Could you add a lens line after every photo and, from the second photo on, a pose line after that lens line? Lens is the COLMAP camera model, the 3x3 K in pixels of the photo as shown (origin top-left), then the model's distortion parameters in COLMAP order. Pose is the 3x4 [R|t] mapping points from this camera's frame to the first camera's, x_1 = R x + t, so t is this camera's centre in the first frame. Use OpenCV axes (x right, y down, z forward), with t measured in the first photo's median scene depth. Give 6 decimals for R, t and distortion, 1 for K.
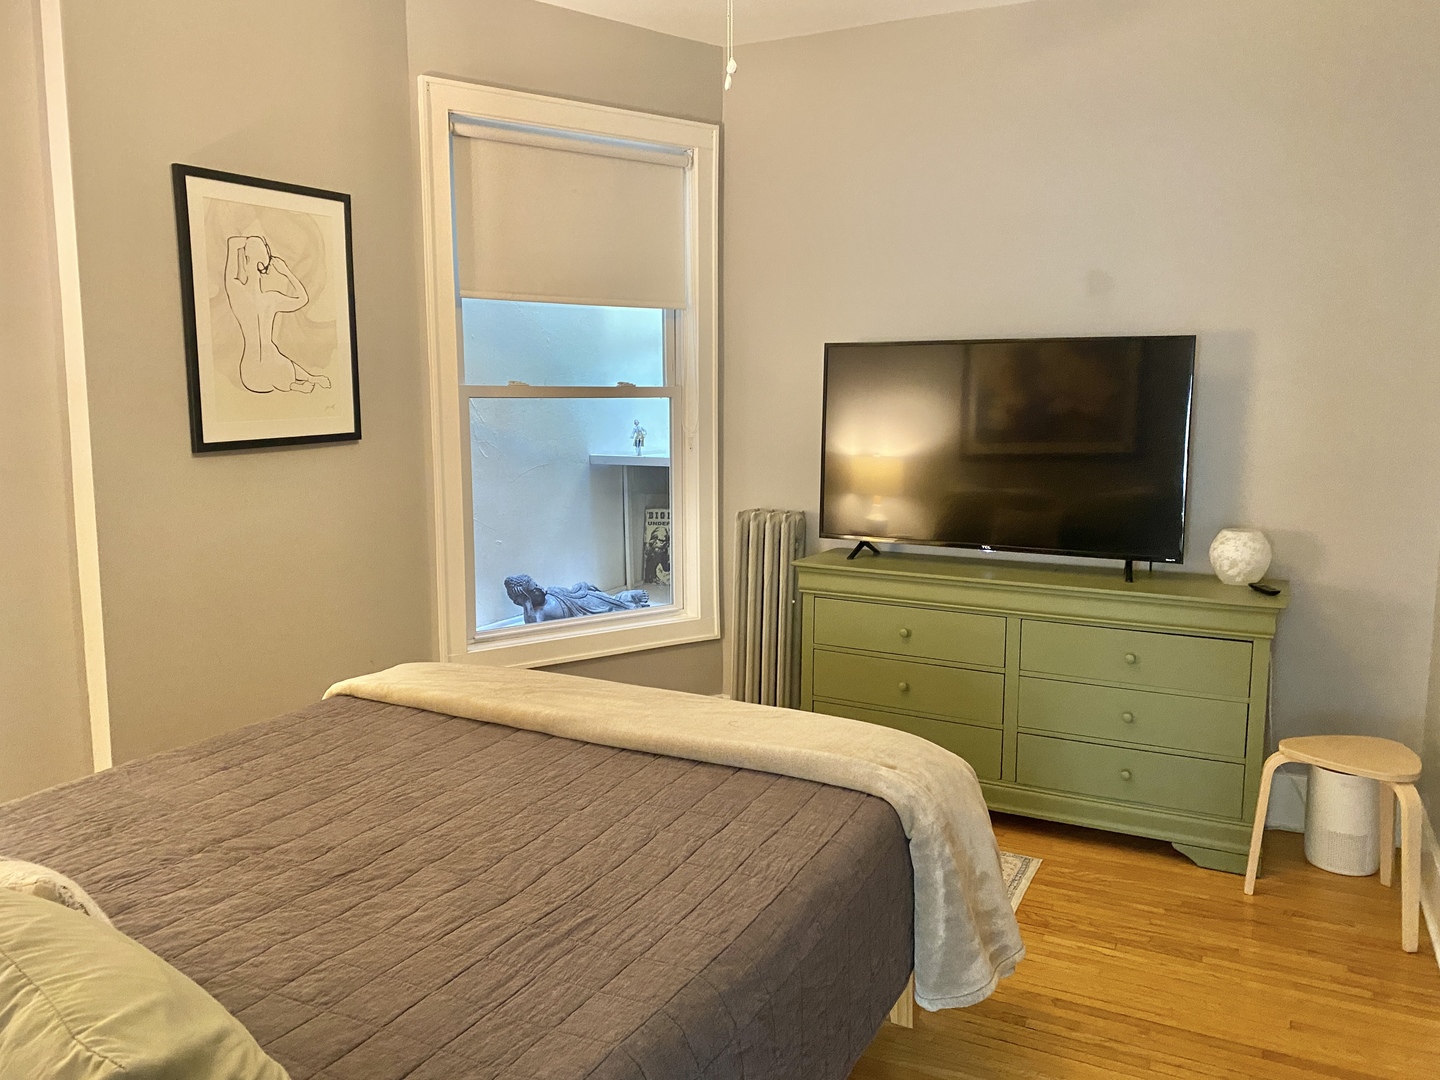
lens RADIAL K [[1085.8, 0, 718.1], [0, 1085.8, 538.4], [0, 0, 1]] dist [0.023012, -0.029793]
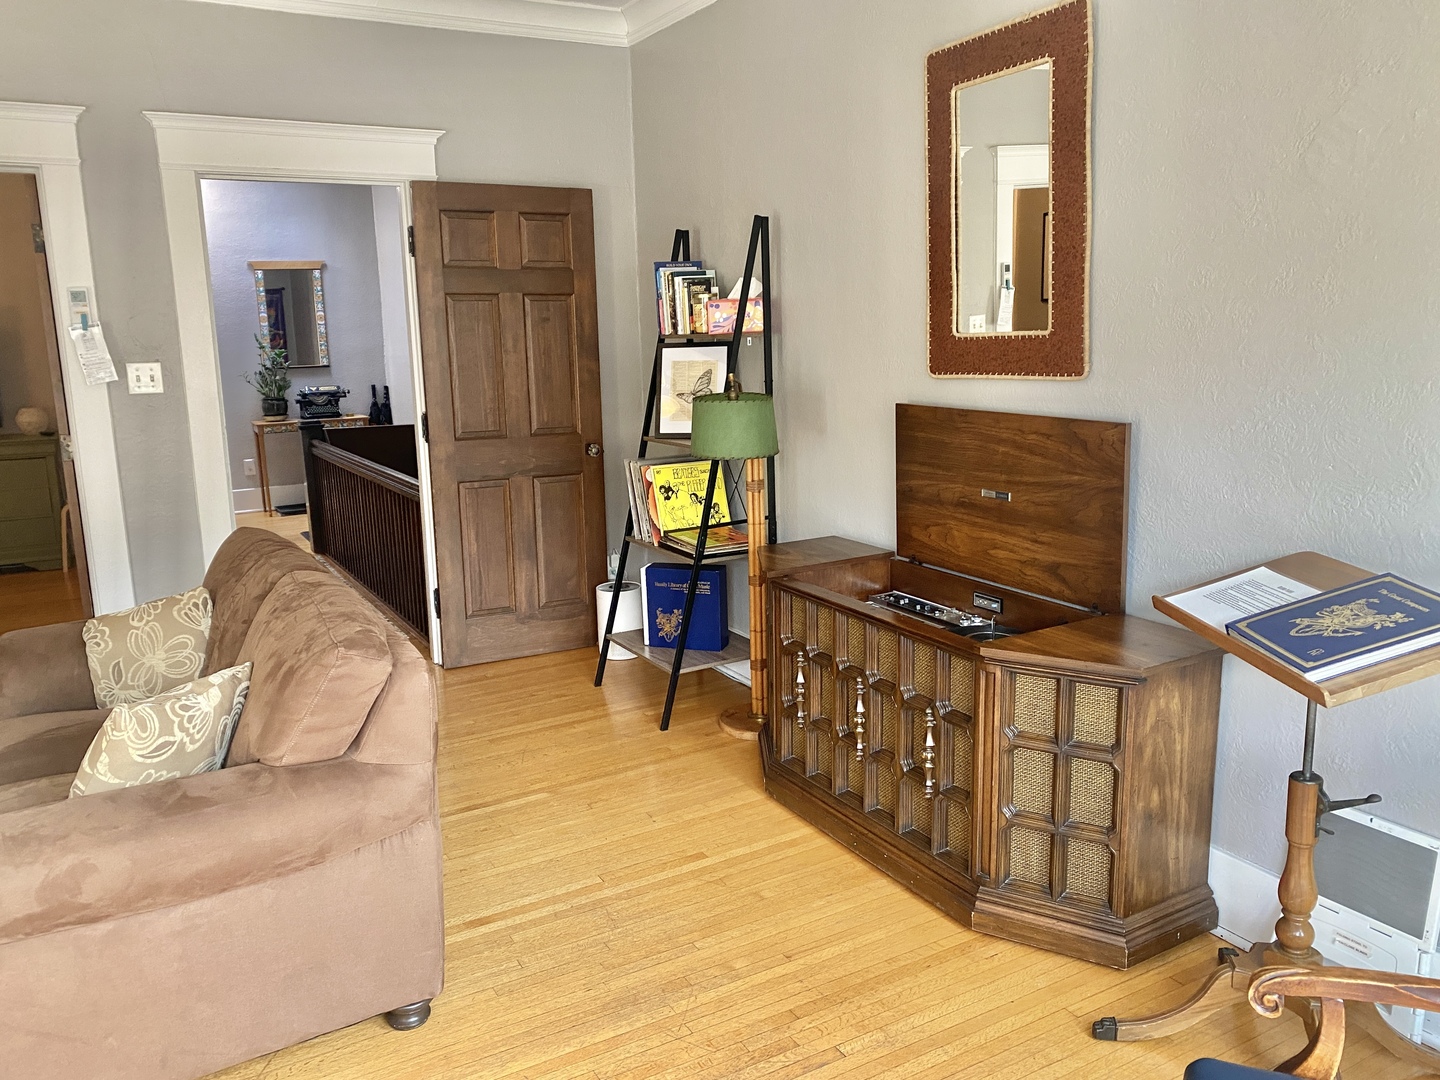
lens RADIAL K [[1085.8, 0, 717.1], [0, 1085.8, 536.5], [0, 0, 1]] dist [0.023012, -0.029793]
pose [[0.550496, -0.177281, 0.815797, -0.403881], [0.132286, 0.983370, 0.124431, 0.116212], [-0.824290, 0.039420, 0.564794, -0.935784]]
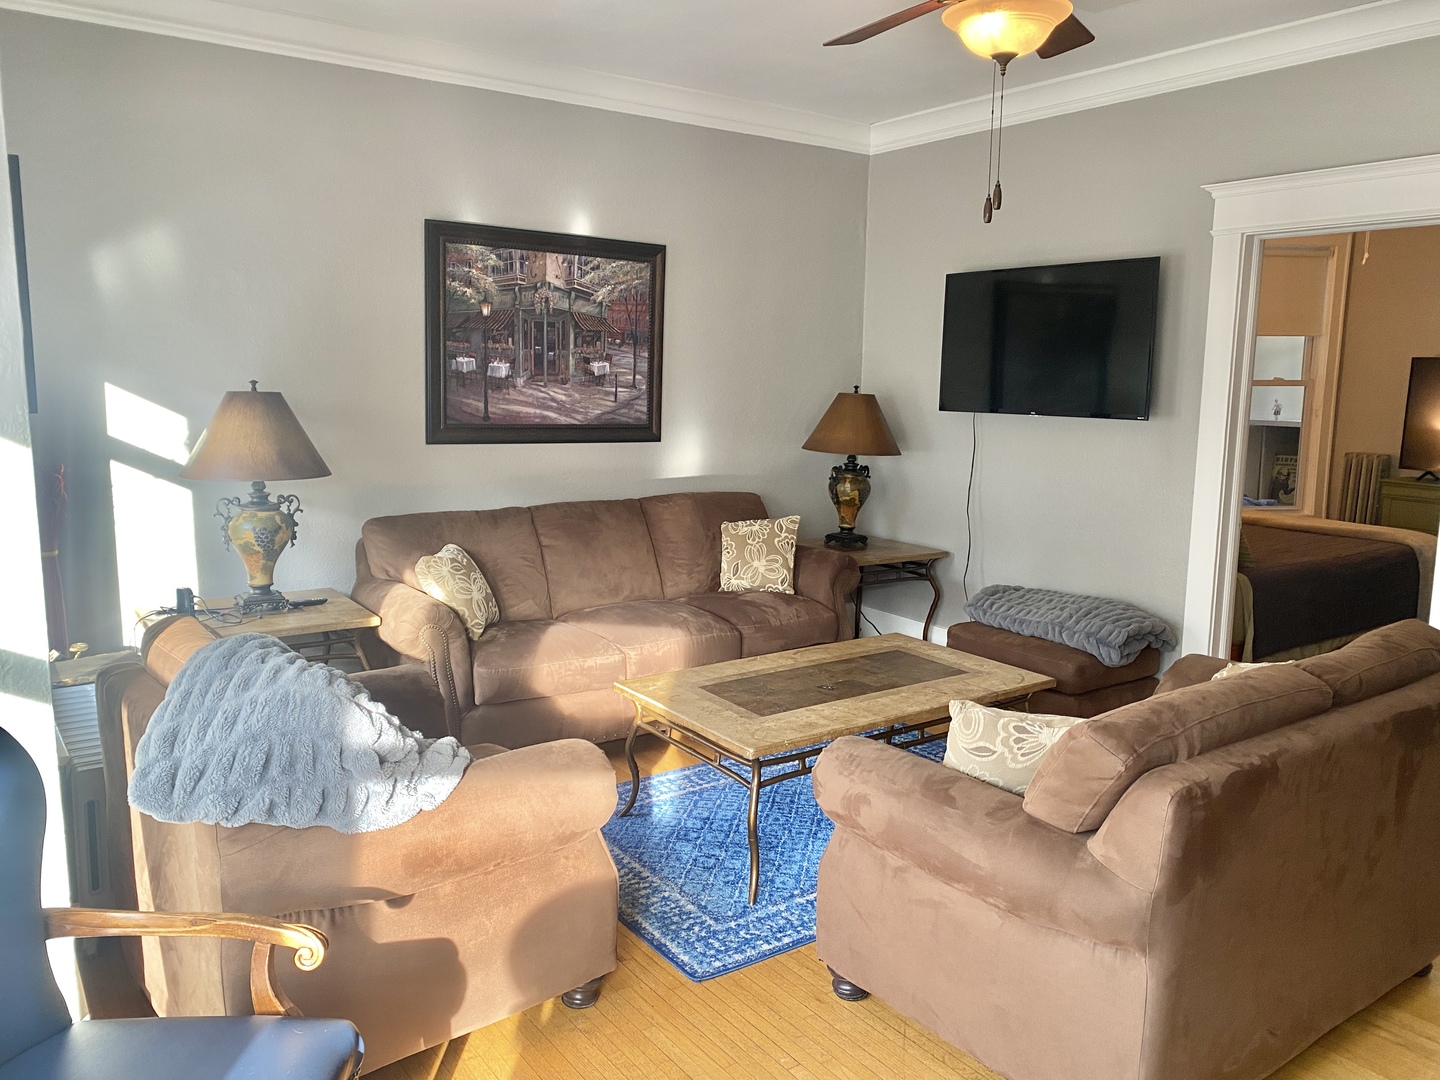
lens RADIAL K [[1085.8, 0, 717.0], [0, 1085.8, 538.1], [0, 0, 1]] dist [0.023012, -0.029793]
pose [[0.882356, 0.076326, -0.464352, -0.047803], [-0.067068, 0.997082, 0.036451, 0.115510], [0.465780, -0.001020, 0.884900, -1.012449]]
